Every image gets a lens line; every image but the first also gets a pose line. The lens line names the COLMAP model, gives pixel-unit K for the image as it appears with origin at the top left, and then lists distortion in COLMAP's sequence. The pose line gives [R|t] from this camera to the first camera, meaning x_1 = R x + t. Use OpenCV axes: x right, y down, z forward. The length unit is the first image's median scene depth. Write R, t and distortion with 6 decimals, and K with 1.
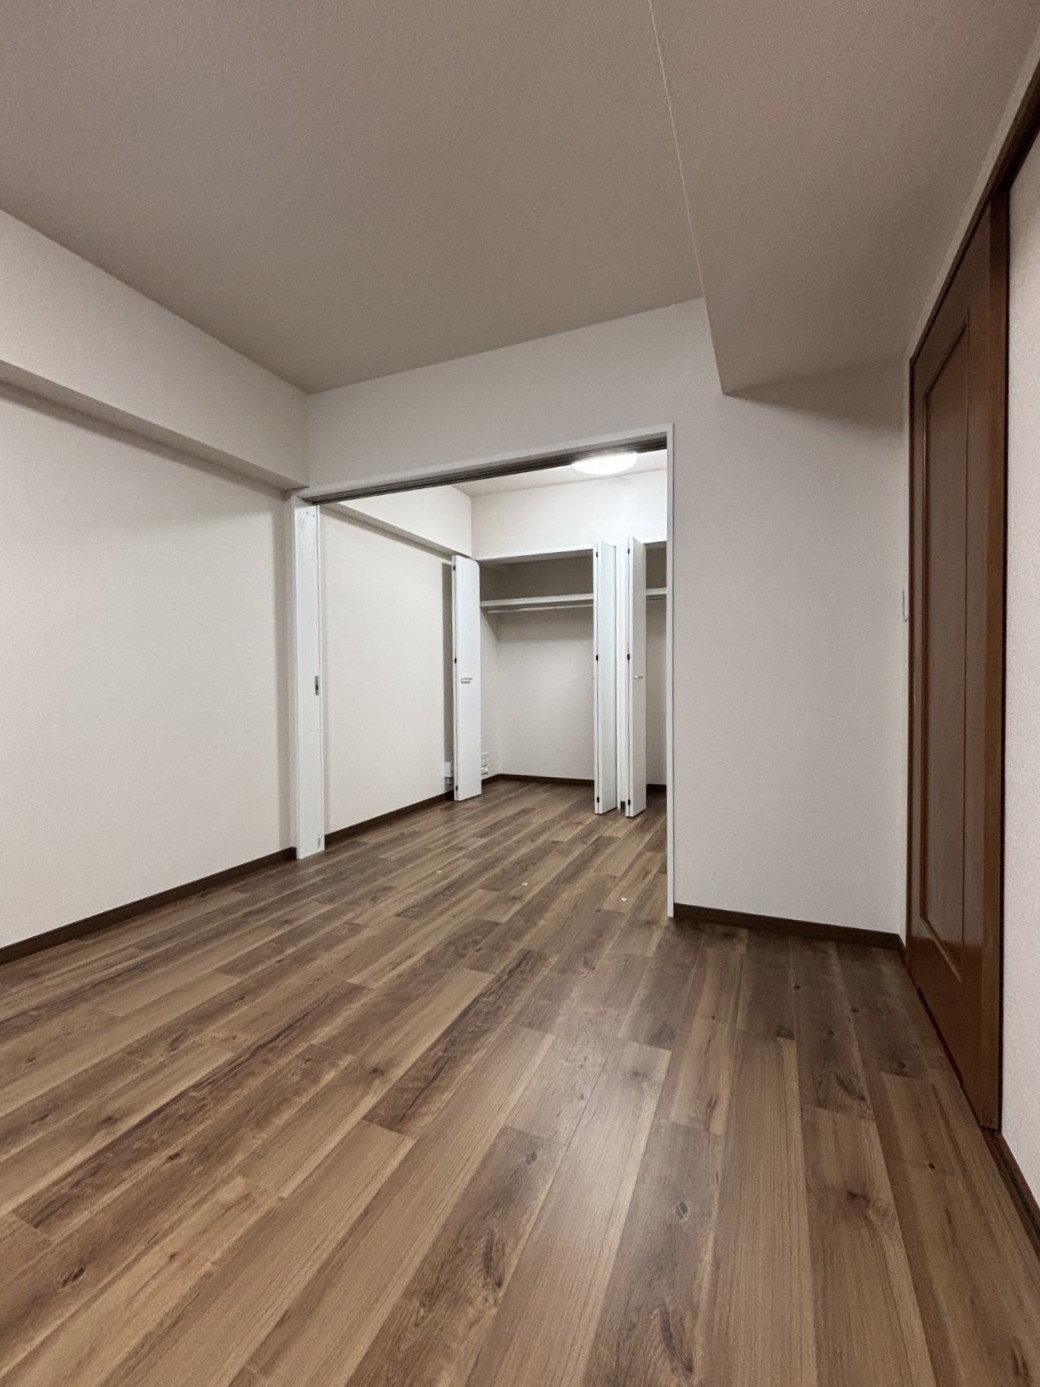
lens RADIAL K [[575.9, 0, 525.7], [0, 575.9, 693.9], [0, 0, 1]] dist [0.002197, 0.000360]
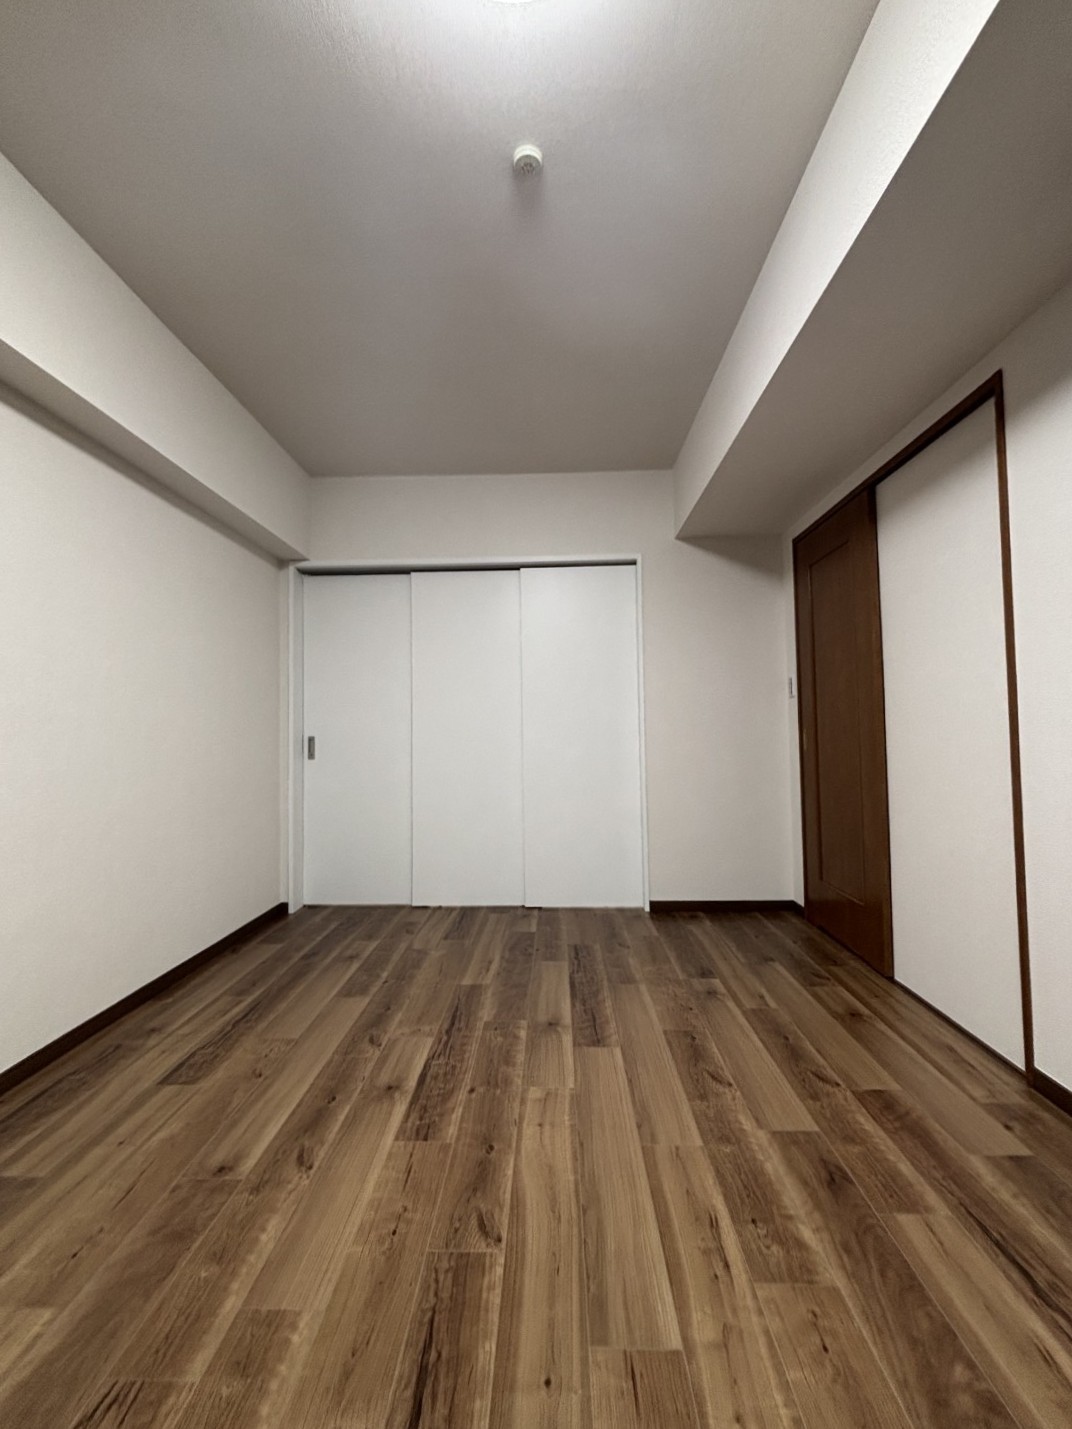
lens RADIAL K [[575.3, 0, 536.0], [0, 575.3, 714.5], [0, 0, 1]] dist [-0.001009, -0.000883]
pose [[0.932316, 0.003182, 0.361631, -0.479203], [0.018759, 0.998189, -0.057148, -0.000081], [-0.361158, 0.060064, 0.930568, -0.181665]]
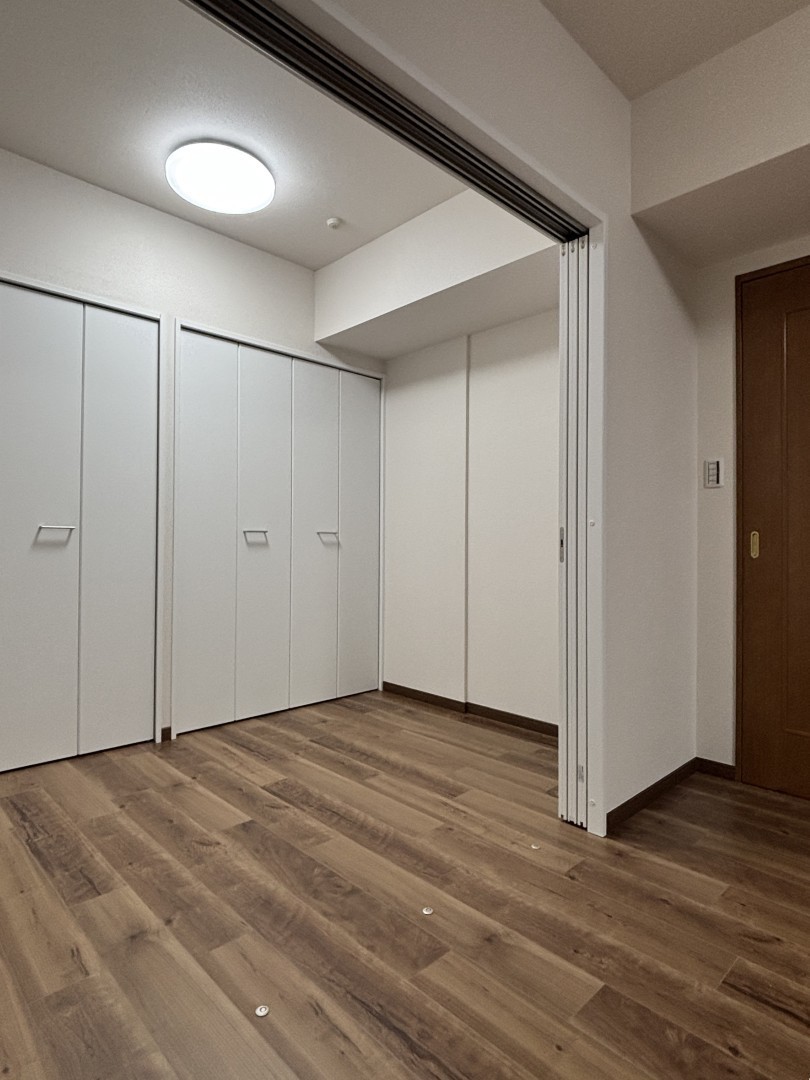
lens RADIAL K [[603.2, 0, 405.0], [0, 603.2, 540.0], [0, 0, 1]] dist [-0.004370, -0.001058]
pose [[0.387660, 0.011126, 0.921735, -0.610178], [0.013628, 0.999749, -0.017799, -0.002595], [-0.921702, 0.019462, 0.387411, 0.927187]]
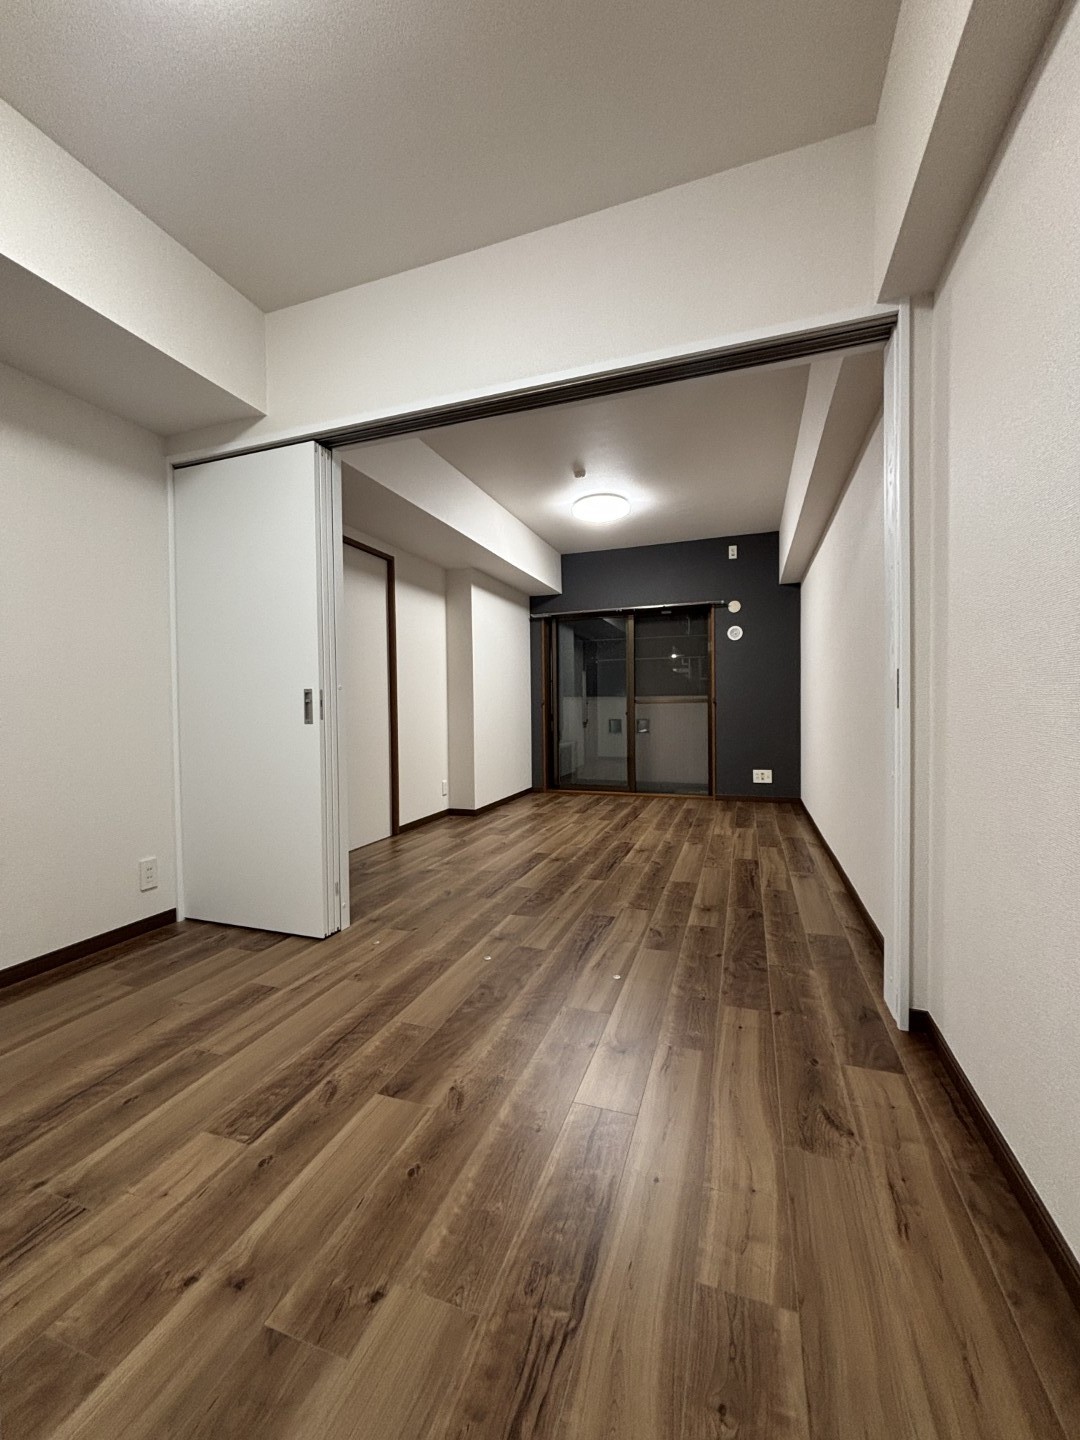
lens RADIAL K [[579.7, 0, 540.0], [0, 579.7, 720.0], [0, 0, 1]] dist [-0.001009, -0.000883]
pose [[-0.997797, 0.019617, -0.063369, -0.032808], [0.016763, 0.998834, 0.045272, -0.020490], [0.064183, 0.044110, -0.996963, 2.039041]]
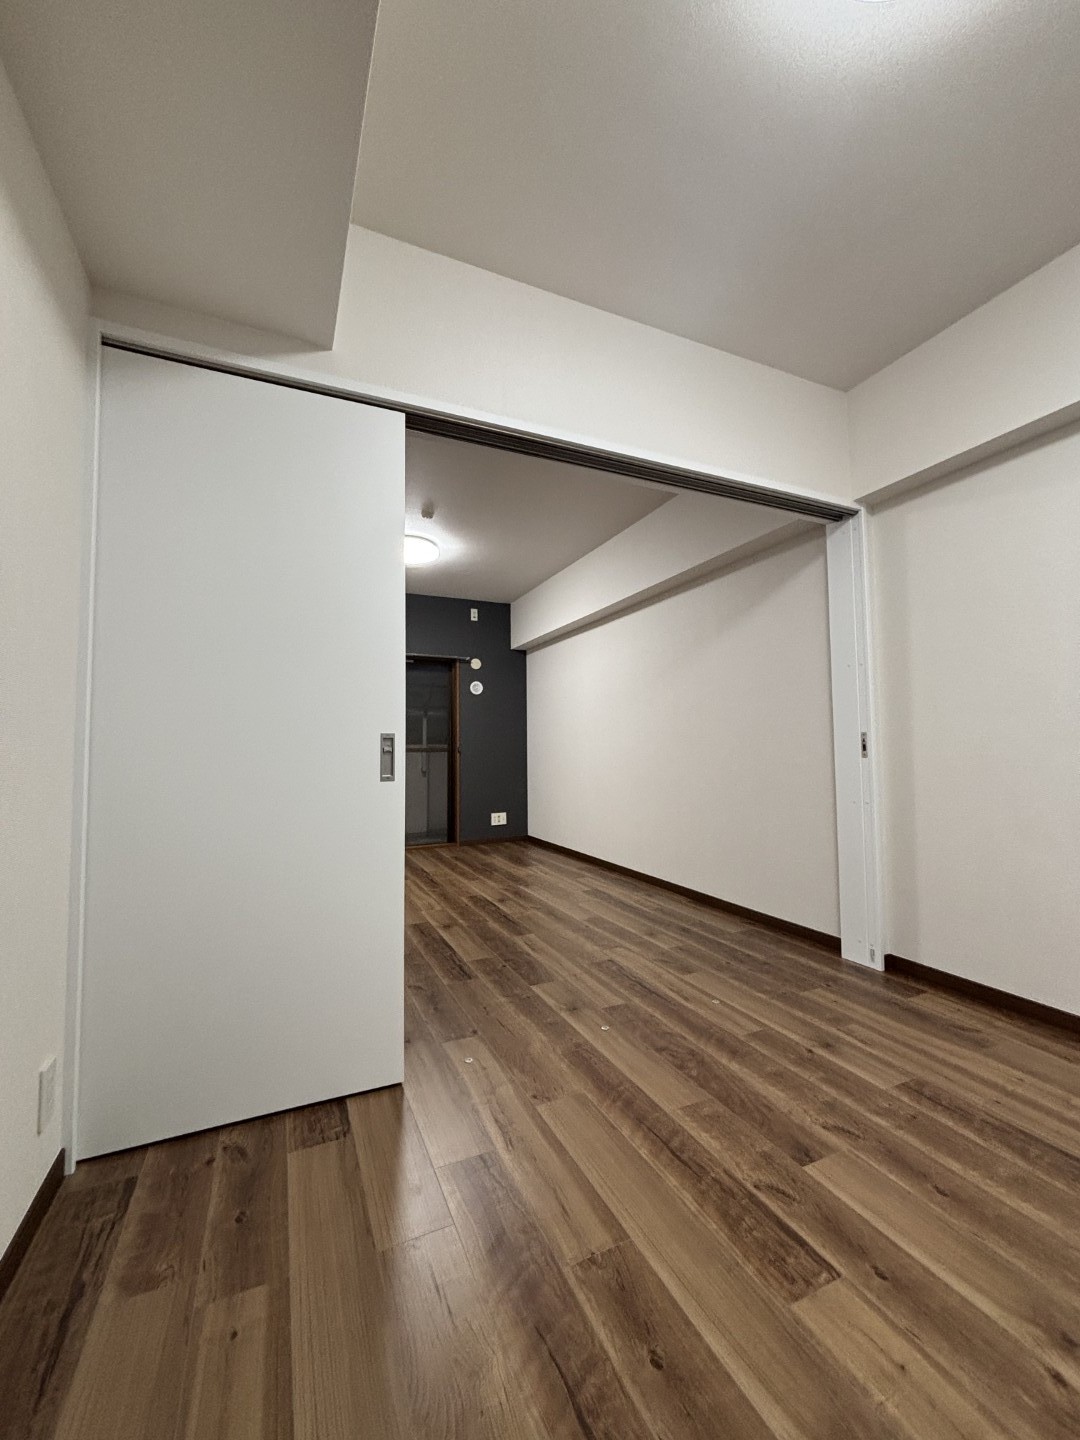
lens RADIAL K [[579.7, 0, 540.0], [0, 579.7, 720.0], [0, 0, 1]] dist [-0.001009, -0.000883]
pose [[-0.676572, -0.026470, -0.735900, 0.684111], [-0.002688, 0.999436, -0.033478, -0.028560], [0.736371, -0.020672, -0.676262, 1.664105]]
